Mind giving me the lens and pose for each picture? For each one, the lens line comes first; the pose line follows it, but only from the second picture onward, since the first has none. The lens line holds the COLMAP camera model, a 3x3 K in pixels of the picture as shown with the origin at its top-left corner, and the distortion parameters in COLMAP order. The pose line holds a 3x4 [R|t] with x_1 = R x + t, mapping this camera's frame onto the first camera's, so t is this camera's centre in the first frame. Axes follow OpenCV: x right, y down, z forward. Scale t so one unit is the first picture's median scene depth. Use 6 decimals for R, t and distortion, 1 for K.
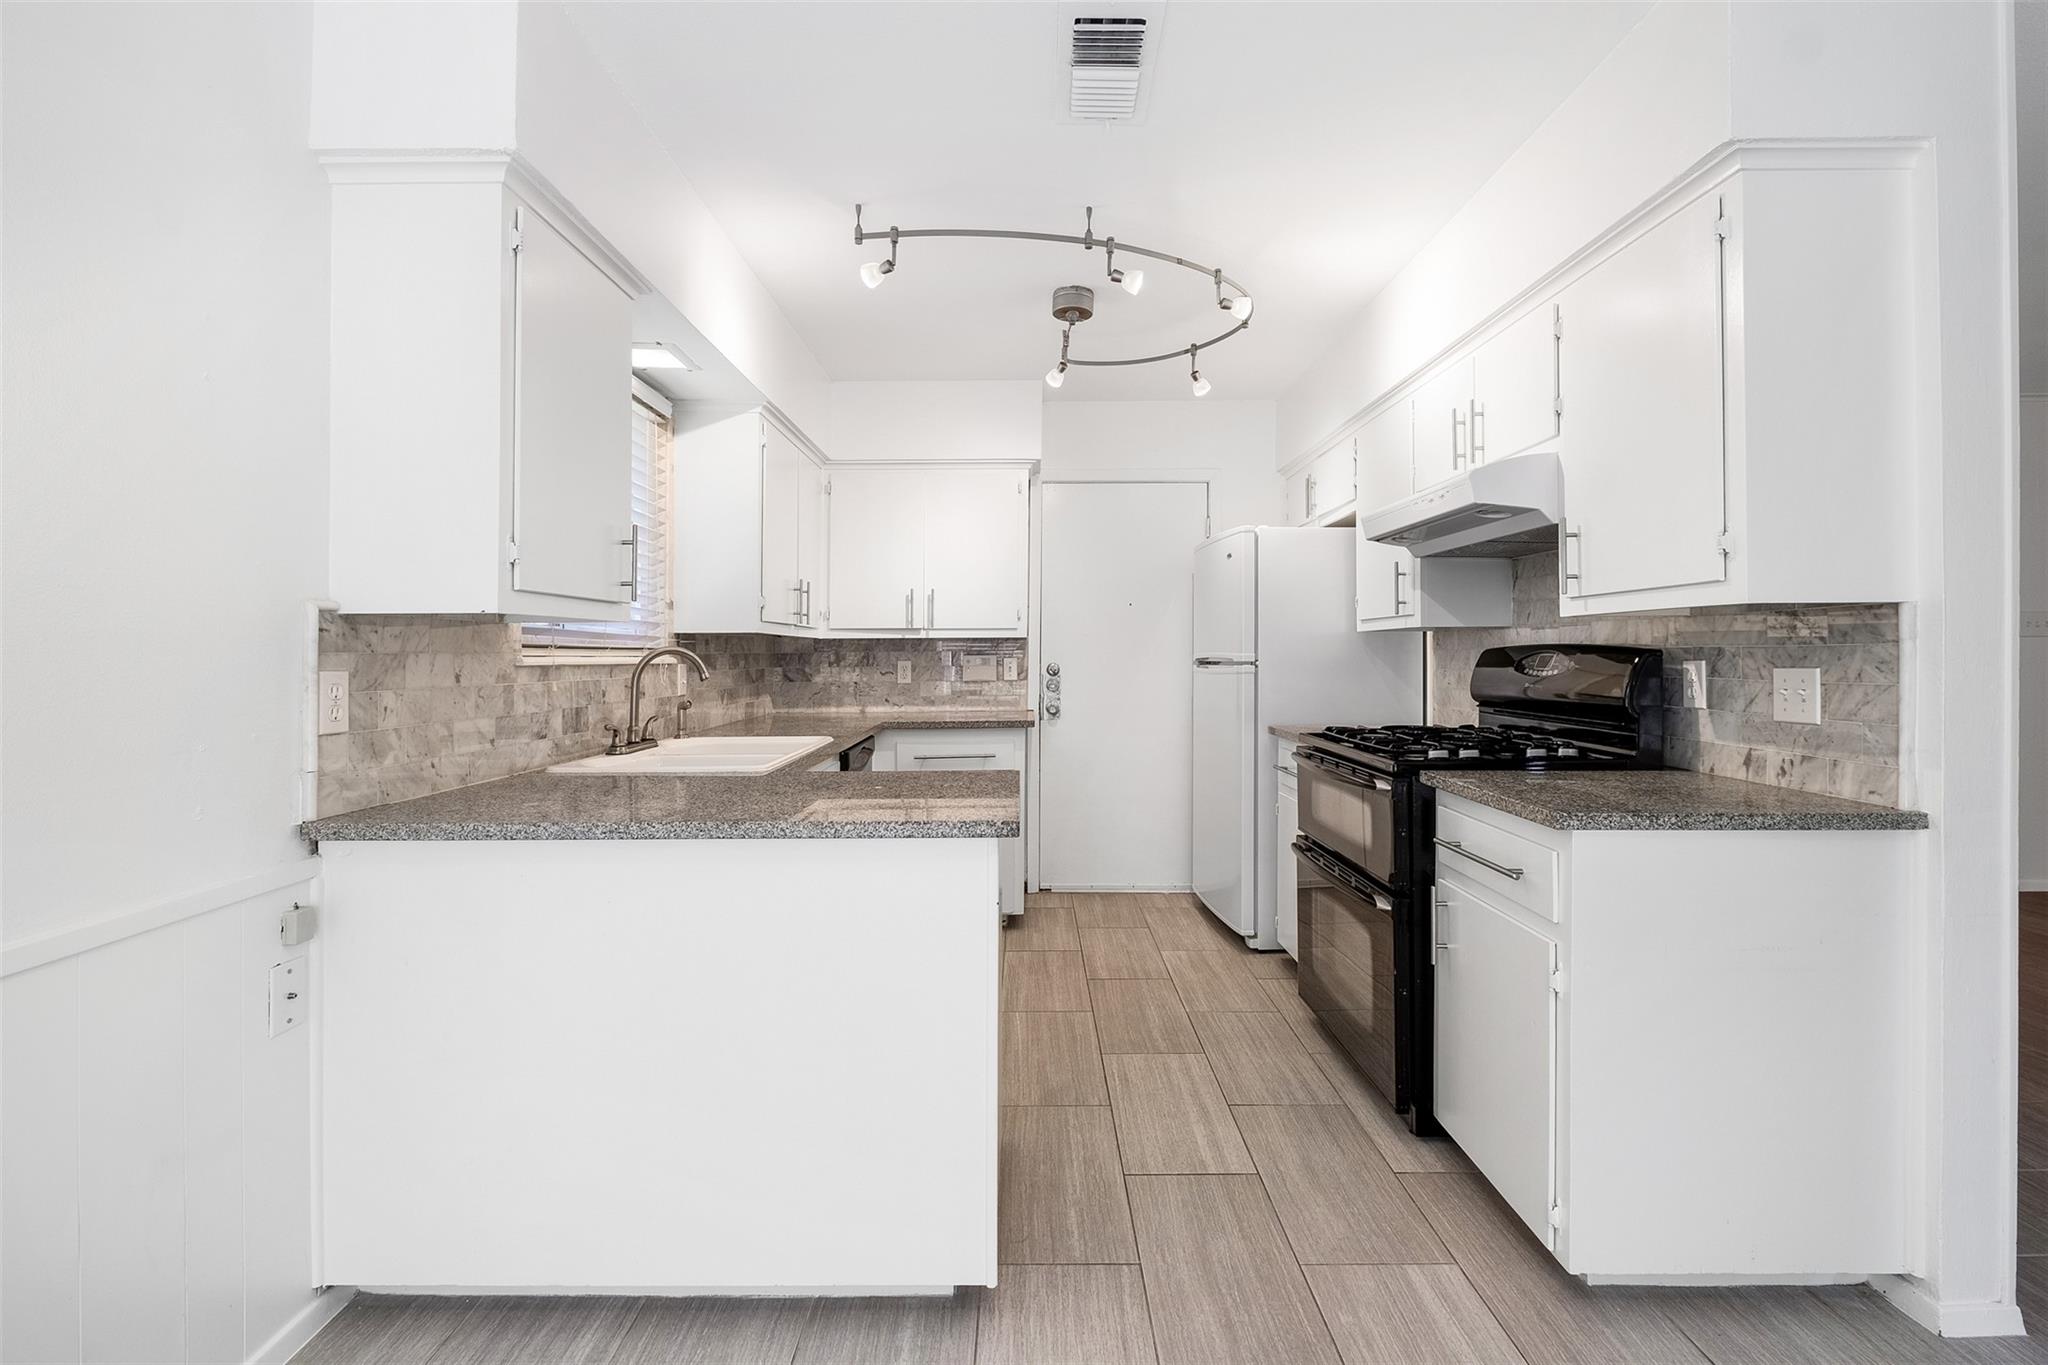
lens RADIAL K [[900.1, 0, 1013.5], [0, 900.1, 645.8], [0, 0, 1]] dist [-0.004065, -0.001399]
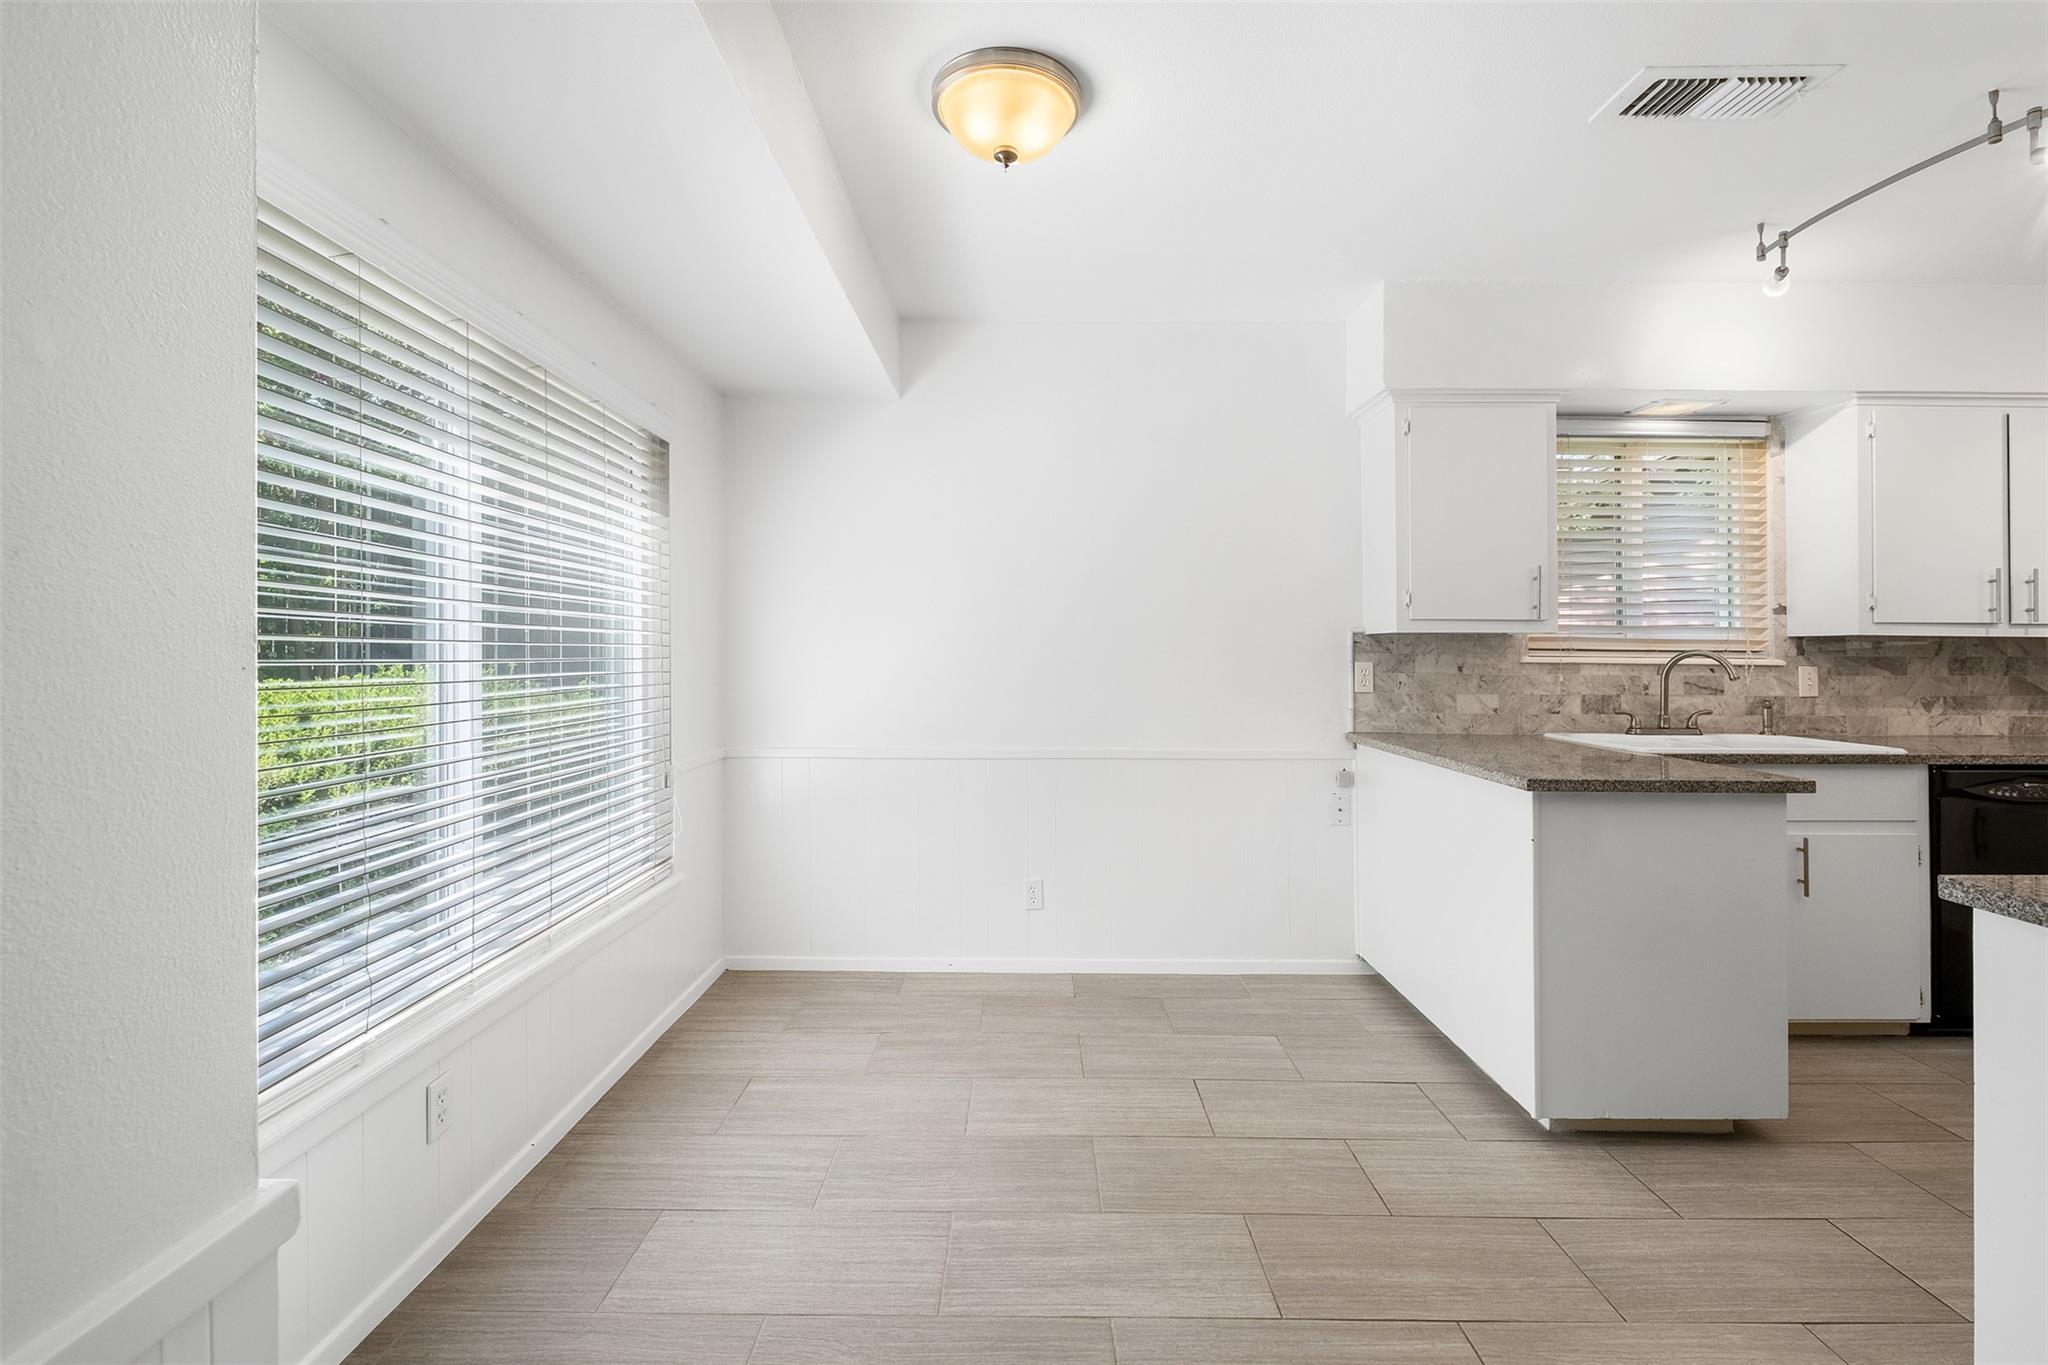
lens RADIAL K [[900.1, 0, 1041.6], [0, 900.1, 670.9], [0, 0, 1]] dist [-0.004065, -0.001399]
pose [[0.013263, 0.021023, -0.999691, 0.768351], [0.003599, 0.999771, 0.021073, 0.001220], [0.999906, -0.003877, 0.013184, 0.137377]]
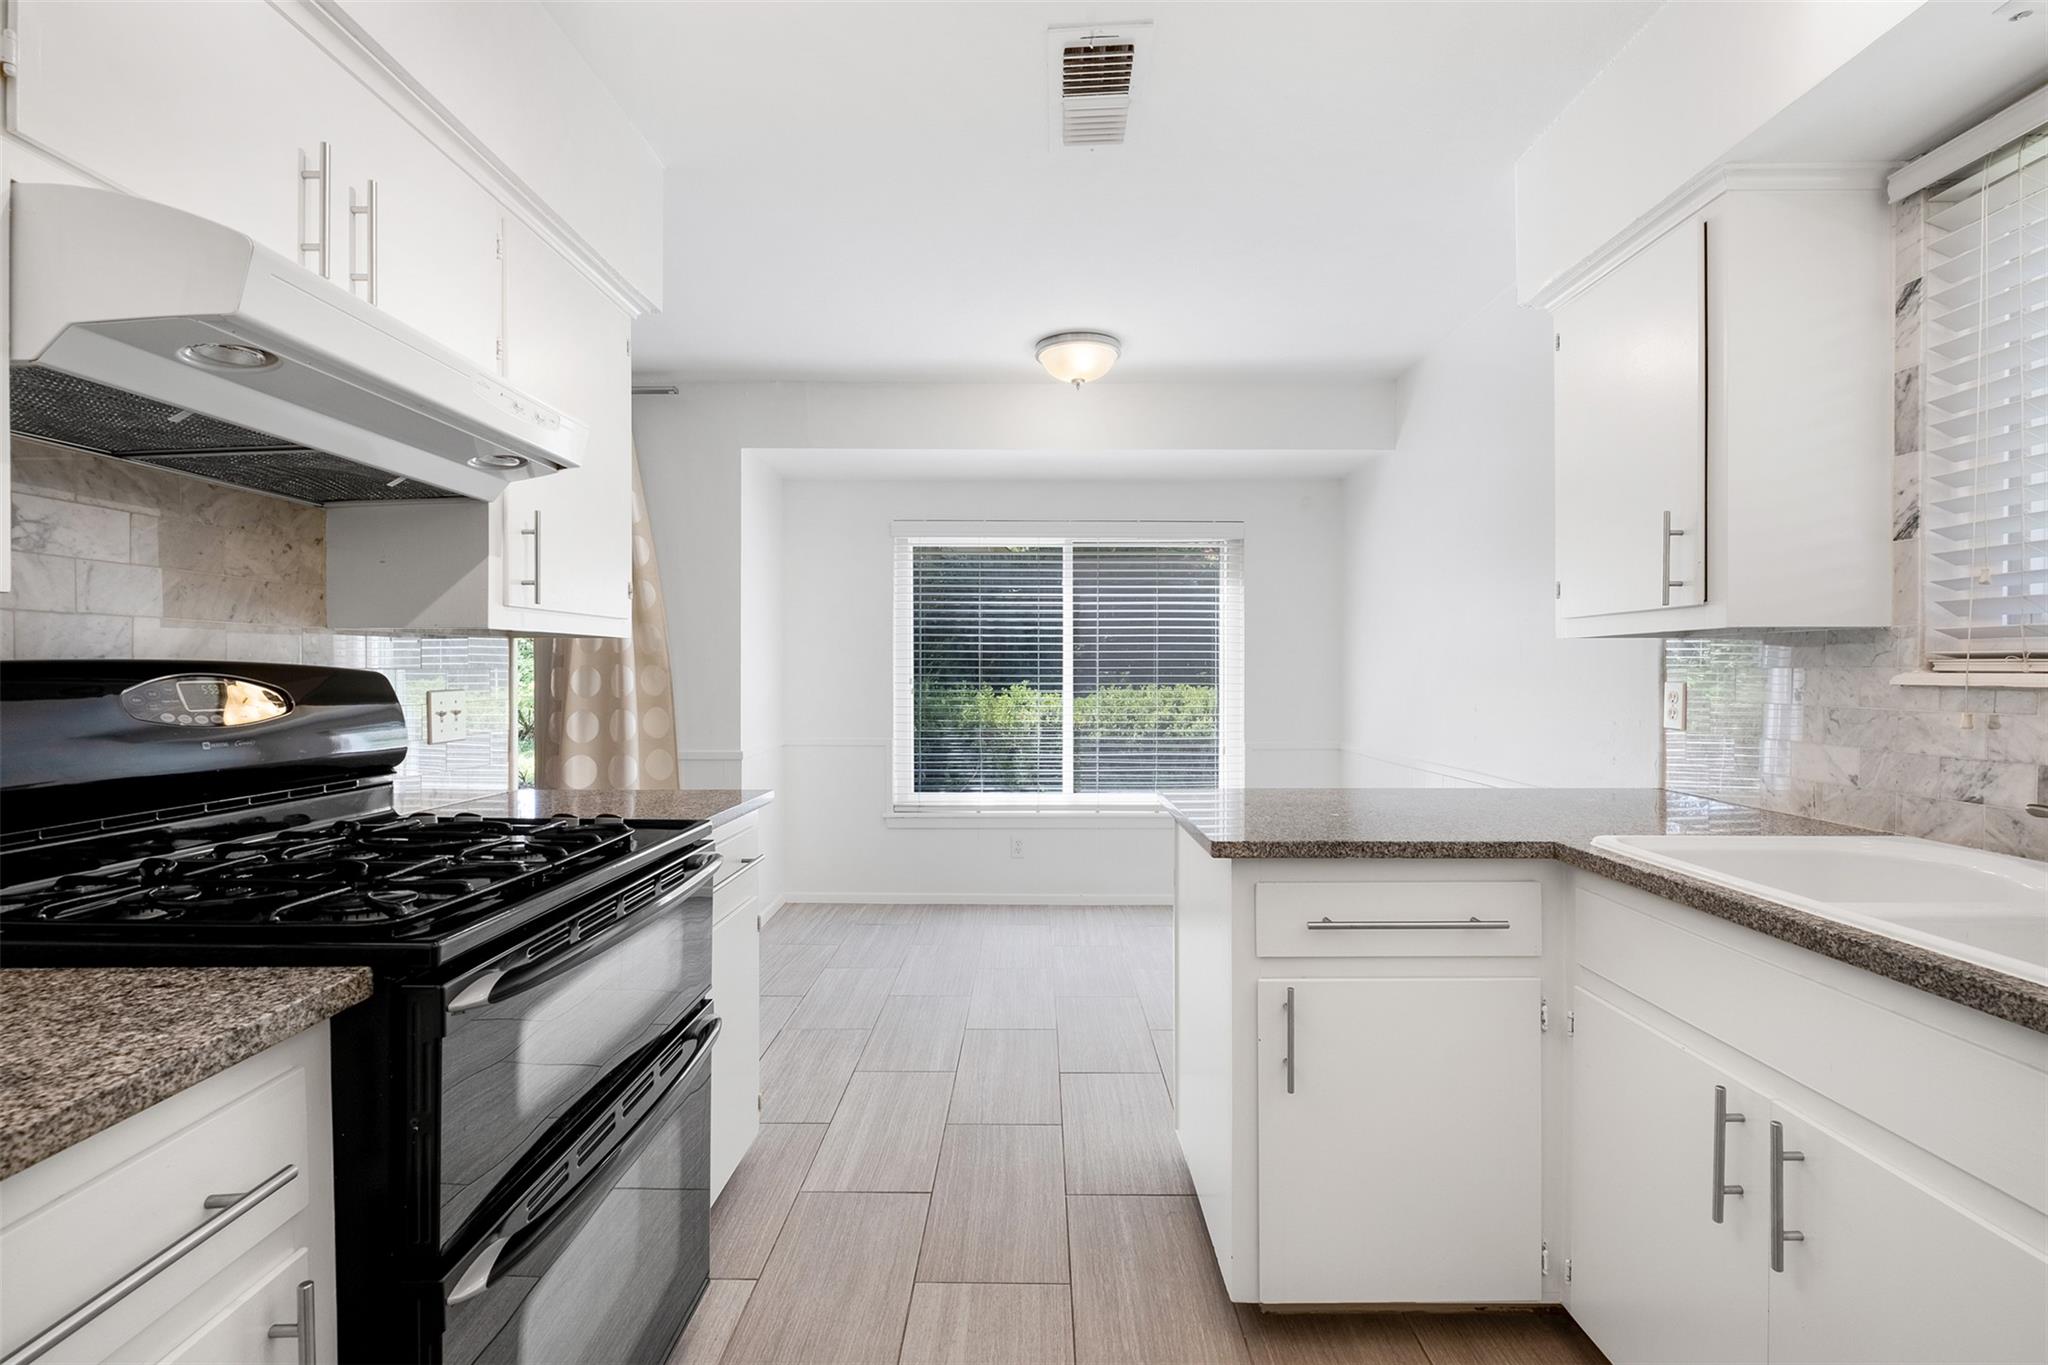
lens RADIAL K [[900.1, 0, 1034.0], [0, 900.1, 703.3], [0, 0, 1]] dist [-0.004065, -0.001399]
pose [[-0.999908, 0.006784, -0.011775, 0.123489], [0.006469, 0.999625, 0.026621, 0.010726], [0.011951, 0.026542, -0.999576, 1.382218]]
